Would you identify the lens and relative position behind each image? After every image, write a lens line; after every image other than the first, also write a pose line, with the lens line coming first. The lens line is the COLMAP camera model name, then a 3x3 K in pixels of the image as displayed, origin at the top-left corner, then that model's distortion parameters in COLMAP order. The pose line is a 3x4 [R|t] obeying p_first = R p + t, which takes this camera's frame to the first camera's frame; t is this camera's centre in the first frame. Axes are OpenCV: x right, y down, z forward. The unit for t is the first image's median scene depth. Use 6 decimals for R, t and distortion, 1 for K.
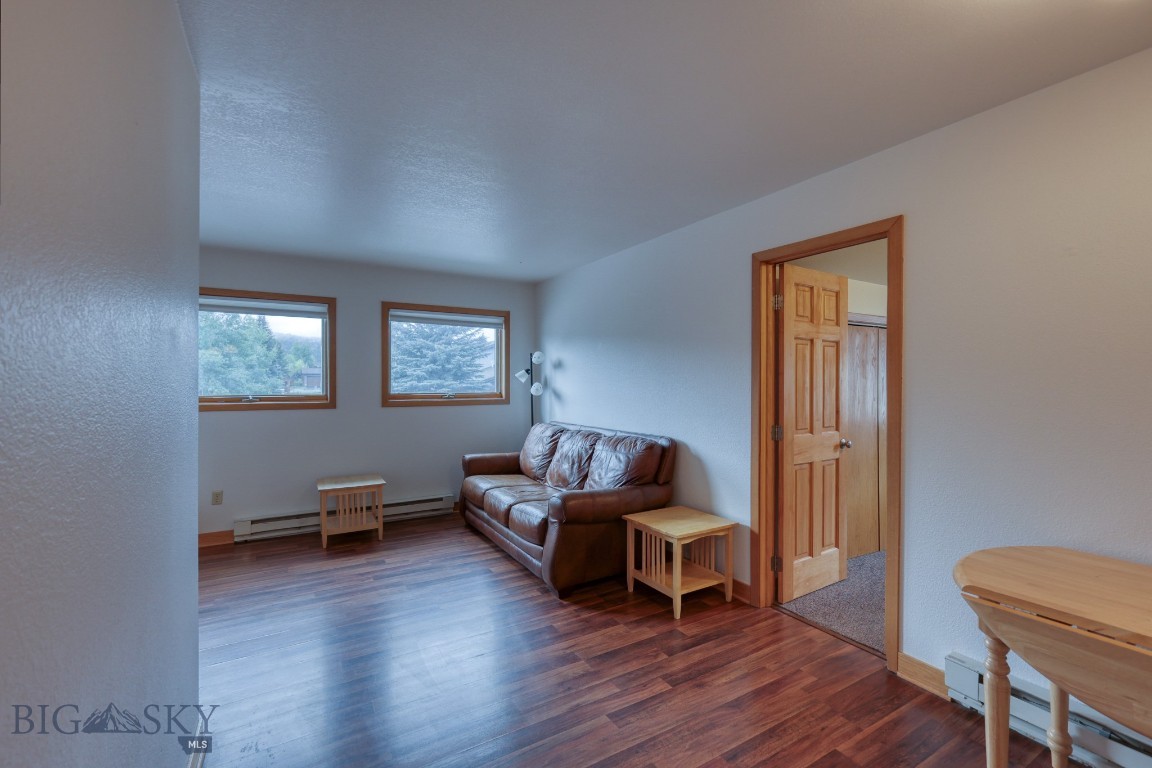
lens RADIAL K [[506.9, 0, 588.5], [0, 506.9, 381.0], [0, 0, 1]] dist [0.001035, 0.000142]
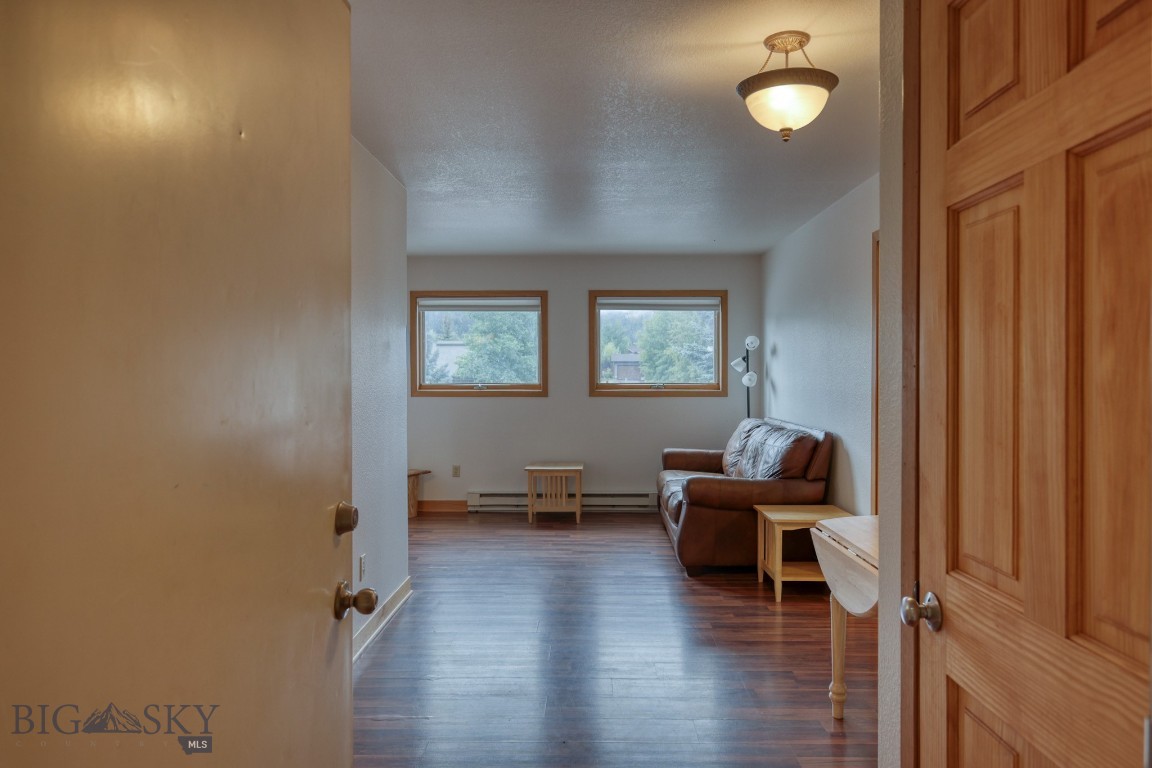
lens RADIAL K [[806.6, 0, 576.0], [0, 806.6, 384.0], [0, 0, 1]] dist [0.000561, 0.000074]
pose [[0.843628, 0.005962, -0.536894, 0.416319], [0.002772, 0.999877, 0.015459, 0.002027], [0.536920, -0.014530, 0.843508, -0.346633]]
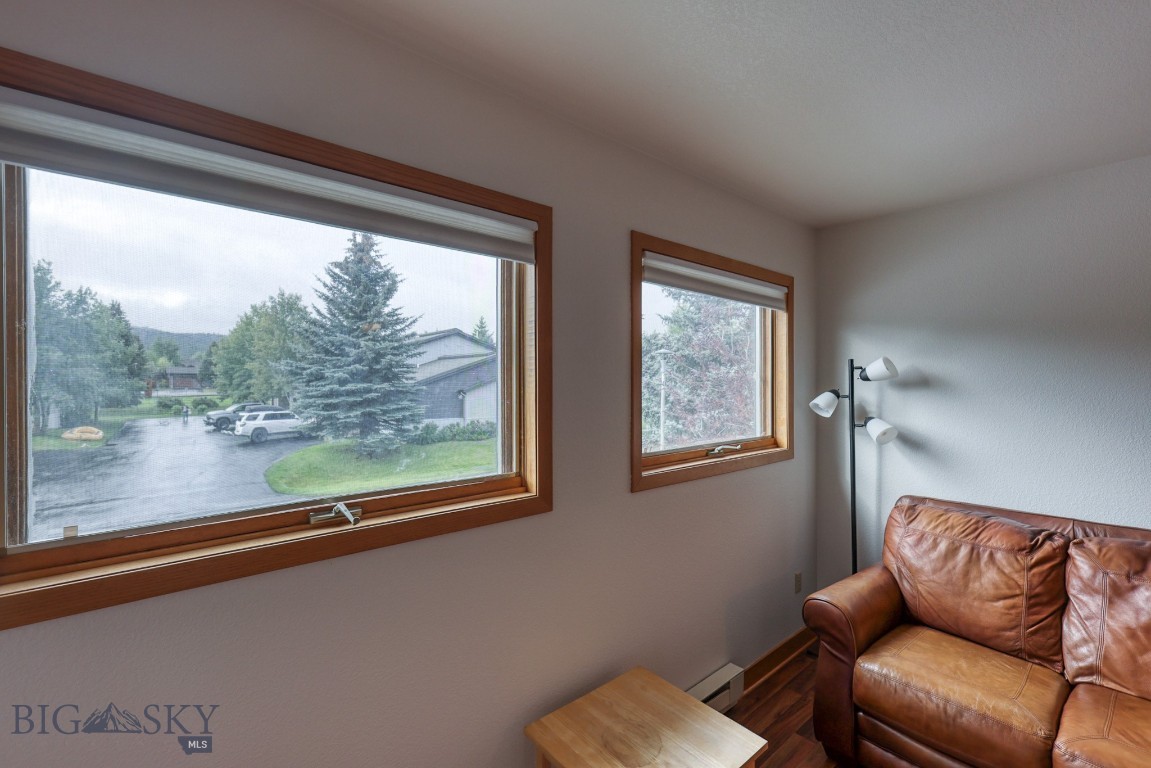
lens RADIAL K [[509.1, 0, 580.6], [0, 509.1, 383.6], [0, 0, 1]] dist [0.000544, 0.000306]
pose [[0.984781, -0.002346, 0.173783, -0.513033], [0.001177, 0.999976, 0.006830, -0.038130], [-0.173794, -0.006522, 0.984760, 0.602825]]
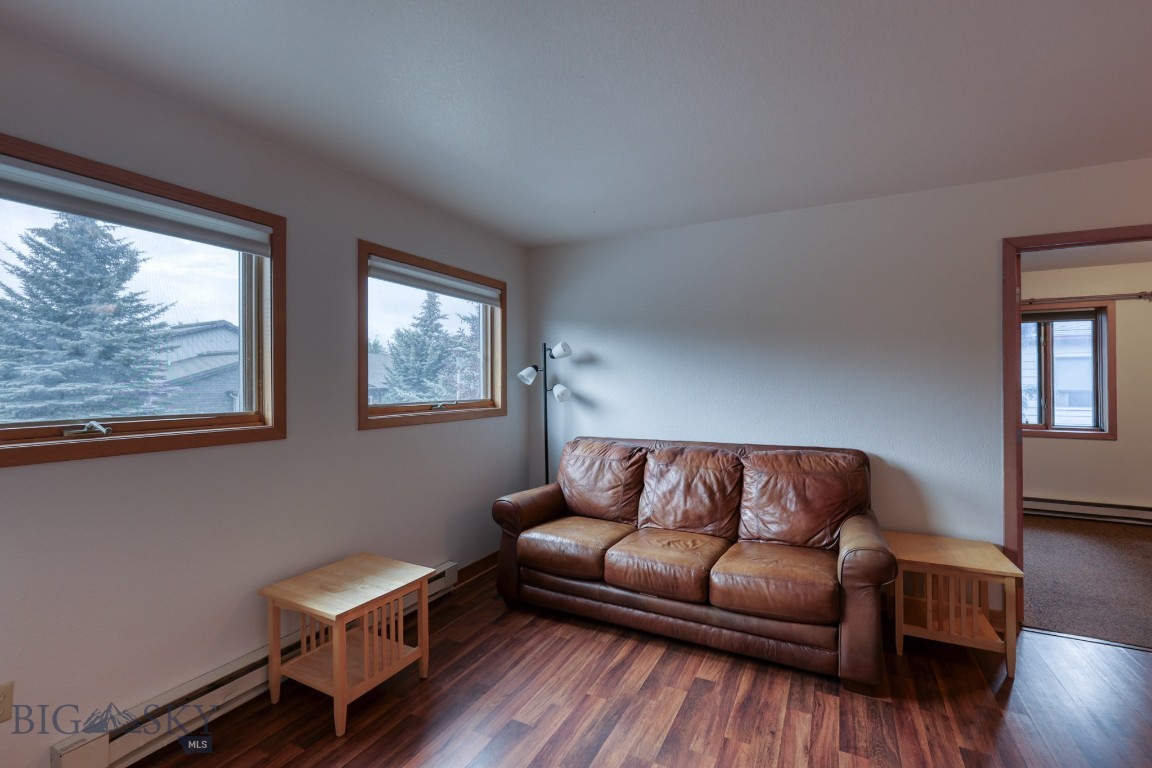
lens RADIAL K [[506.9, 0, 588.5], [0, 506.9, 381.0], [0, 0, 1]] dist [0.001035, 0.000142]
pose [[0.849417, -0.003025, 0.527714, -0.481892], [0.004684, 0.999987, -0.001808, -0.000487], [-0.527702, 0.004007, 0.849420, 0.395548]]
